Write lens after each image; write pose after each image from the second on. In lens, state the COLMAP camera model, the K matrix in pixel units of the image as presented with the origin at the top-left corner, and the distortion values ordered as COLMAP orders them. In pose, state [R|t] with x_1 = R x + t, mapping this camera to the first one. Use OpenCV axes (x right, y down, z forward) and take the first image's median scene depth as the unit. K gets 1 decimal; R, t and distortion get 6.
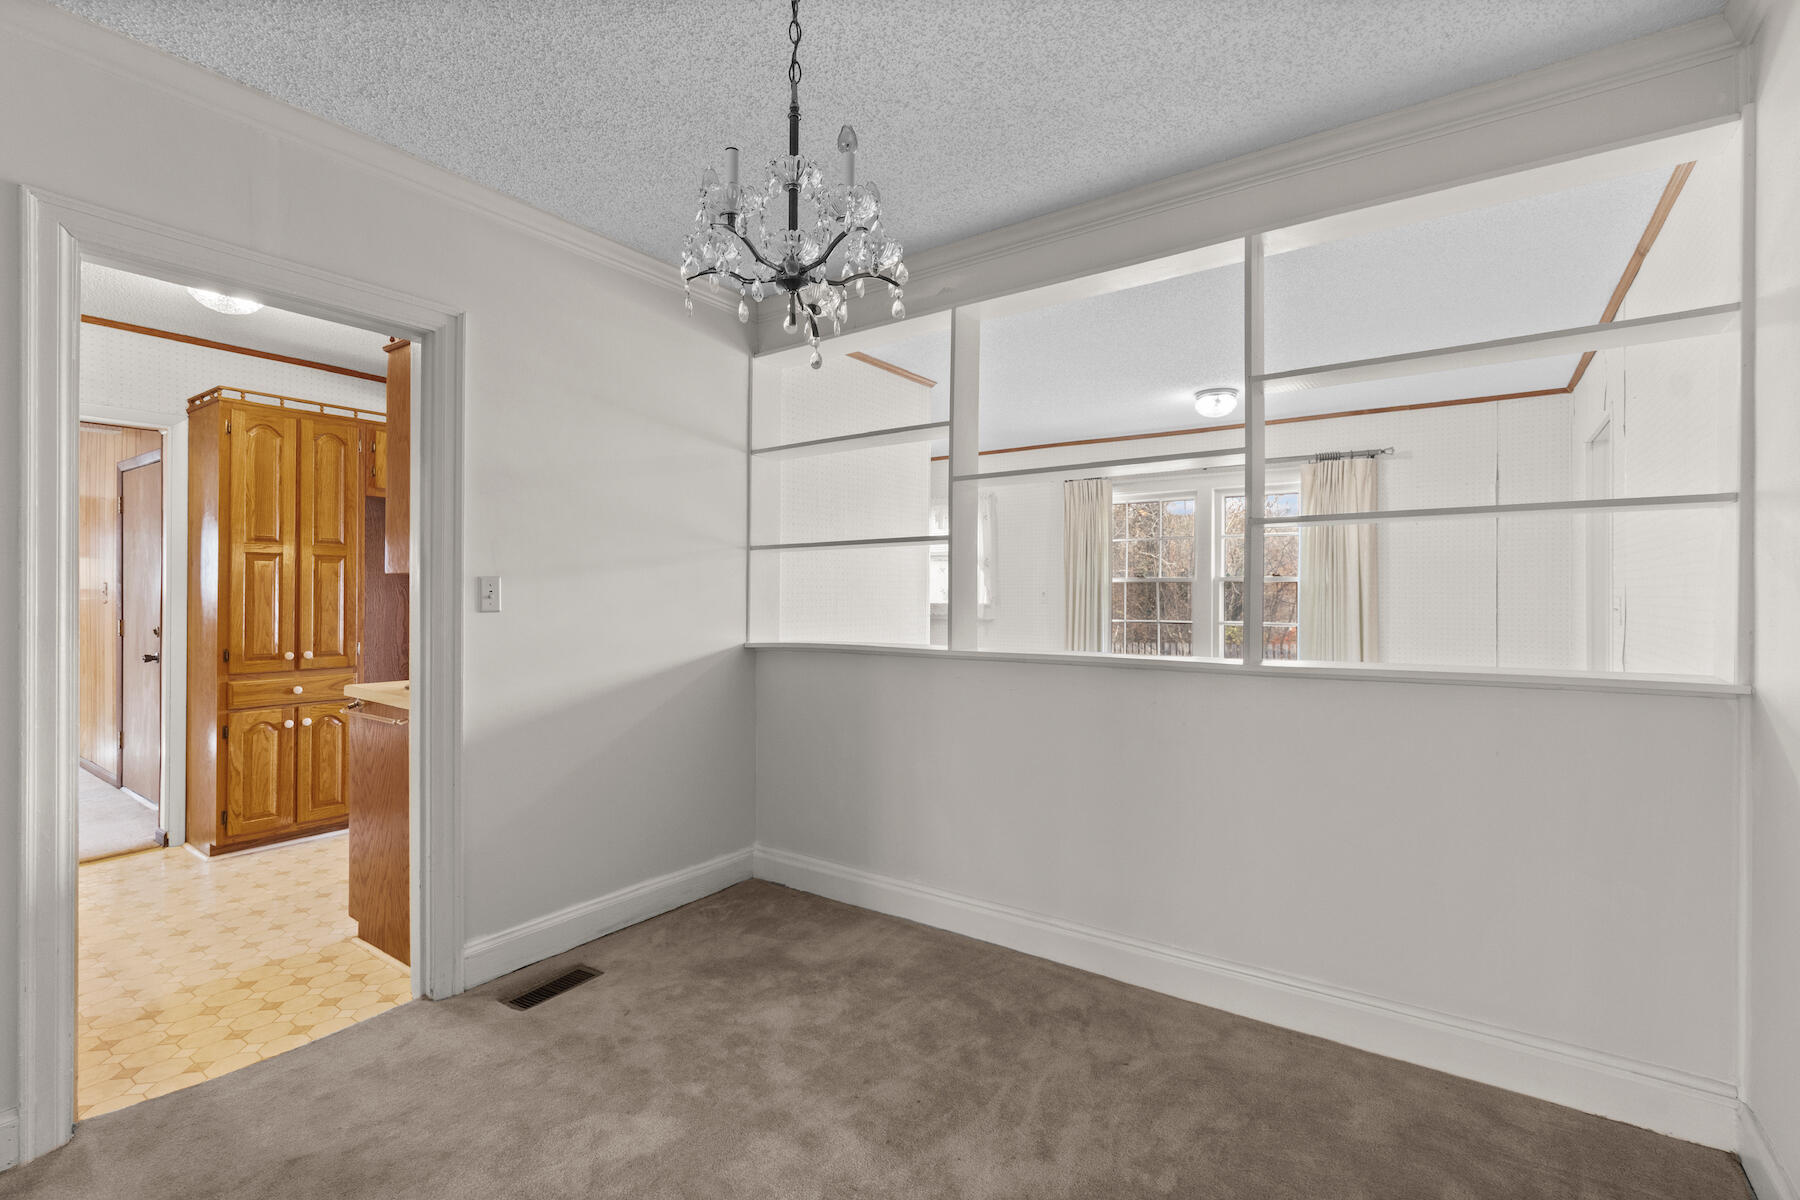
lens RADIAL K [[831.8, 0, 894.2], [0, 831.8, 600.3], [0, 0, 1]] dist [-0.000150, 0.000066]
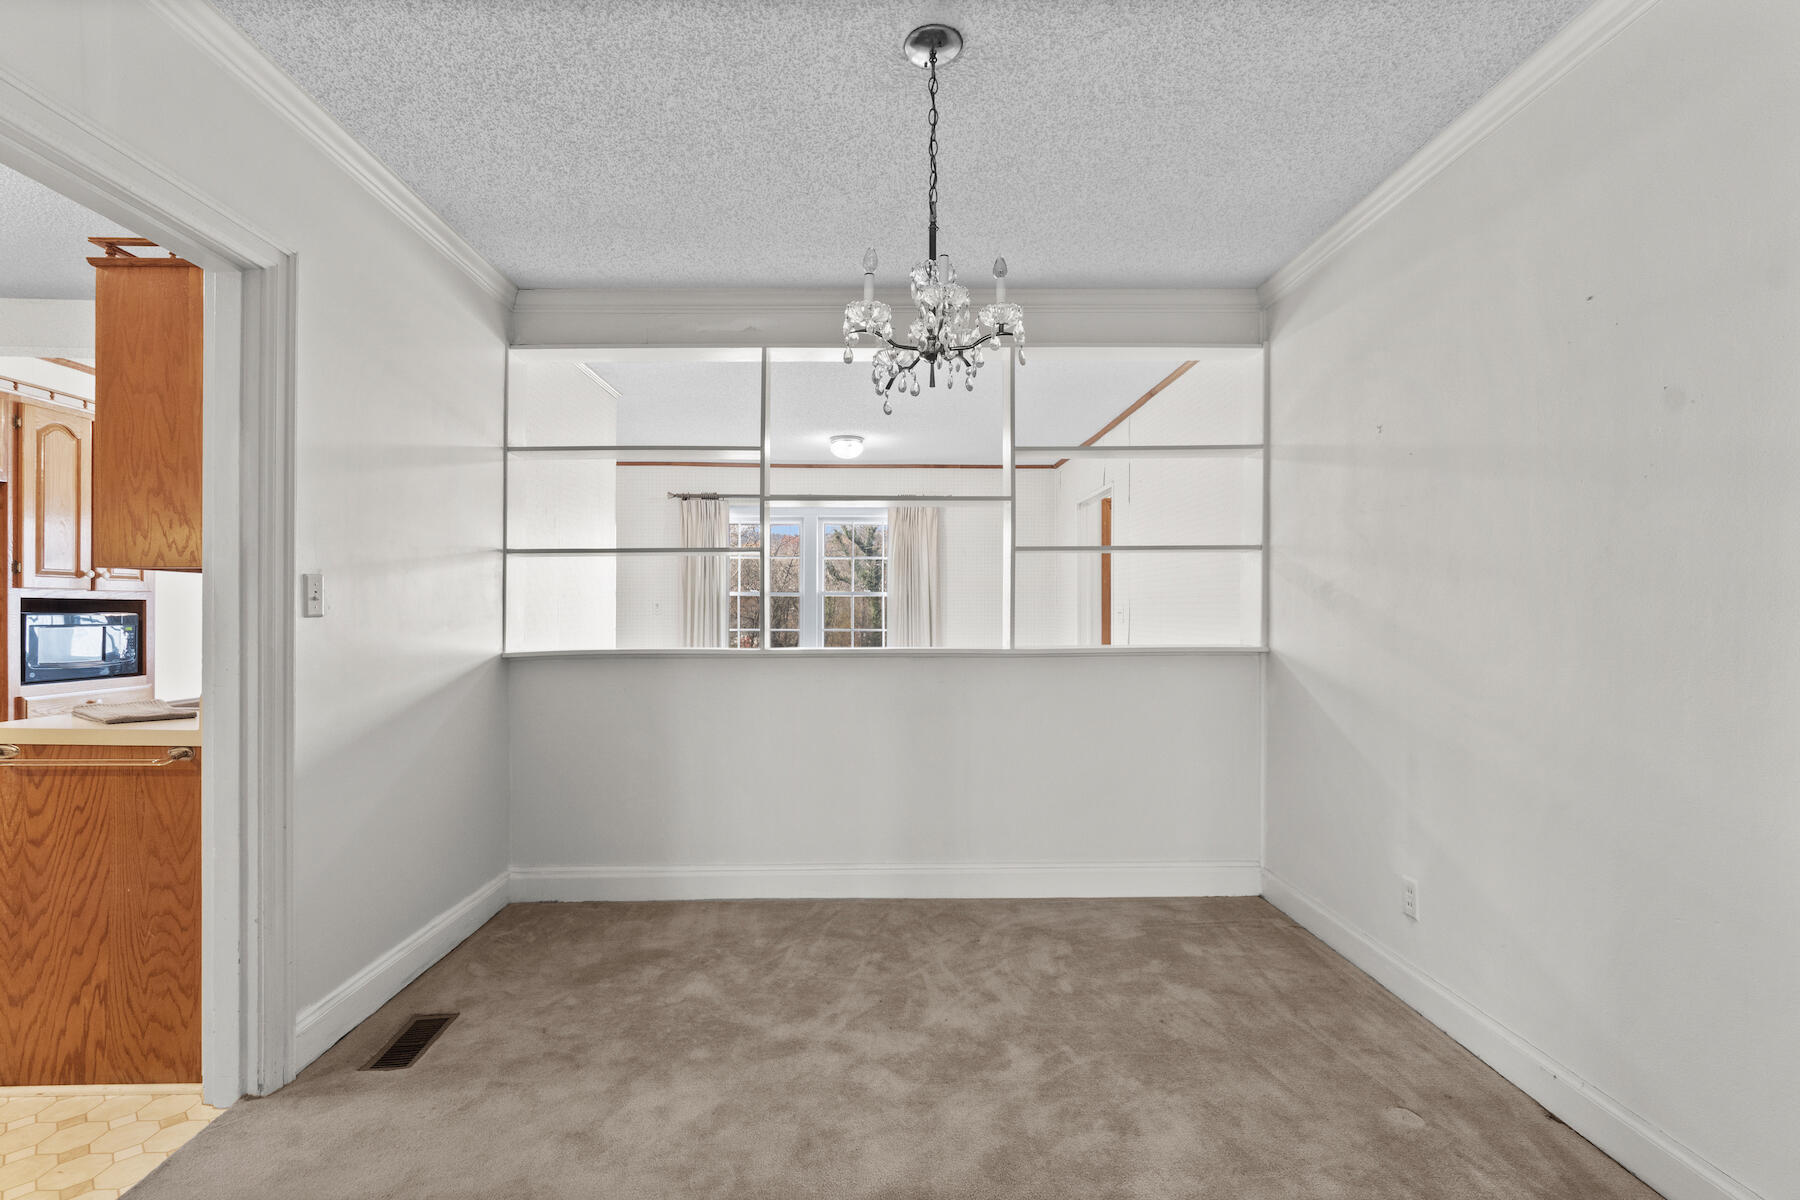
lens RADIAL K [[819.1, 0, 895.5], [0, 819.1, 620.8], [0, 0, 1]] dist [-0.001186, 0.000699]
pose [[0.805960, -0.008678, 0.591907, -0.512914], [0.006841, 0.999962, 0.005345, 0.017973], [-0.591931, -0.000258, 0.805989, -0.004439]]
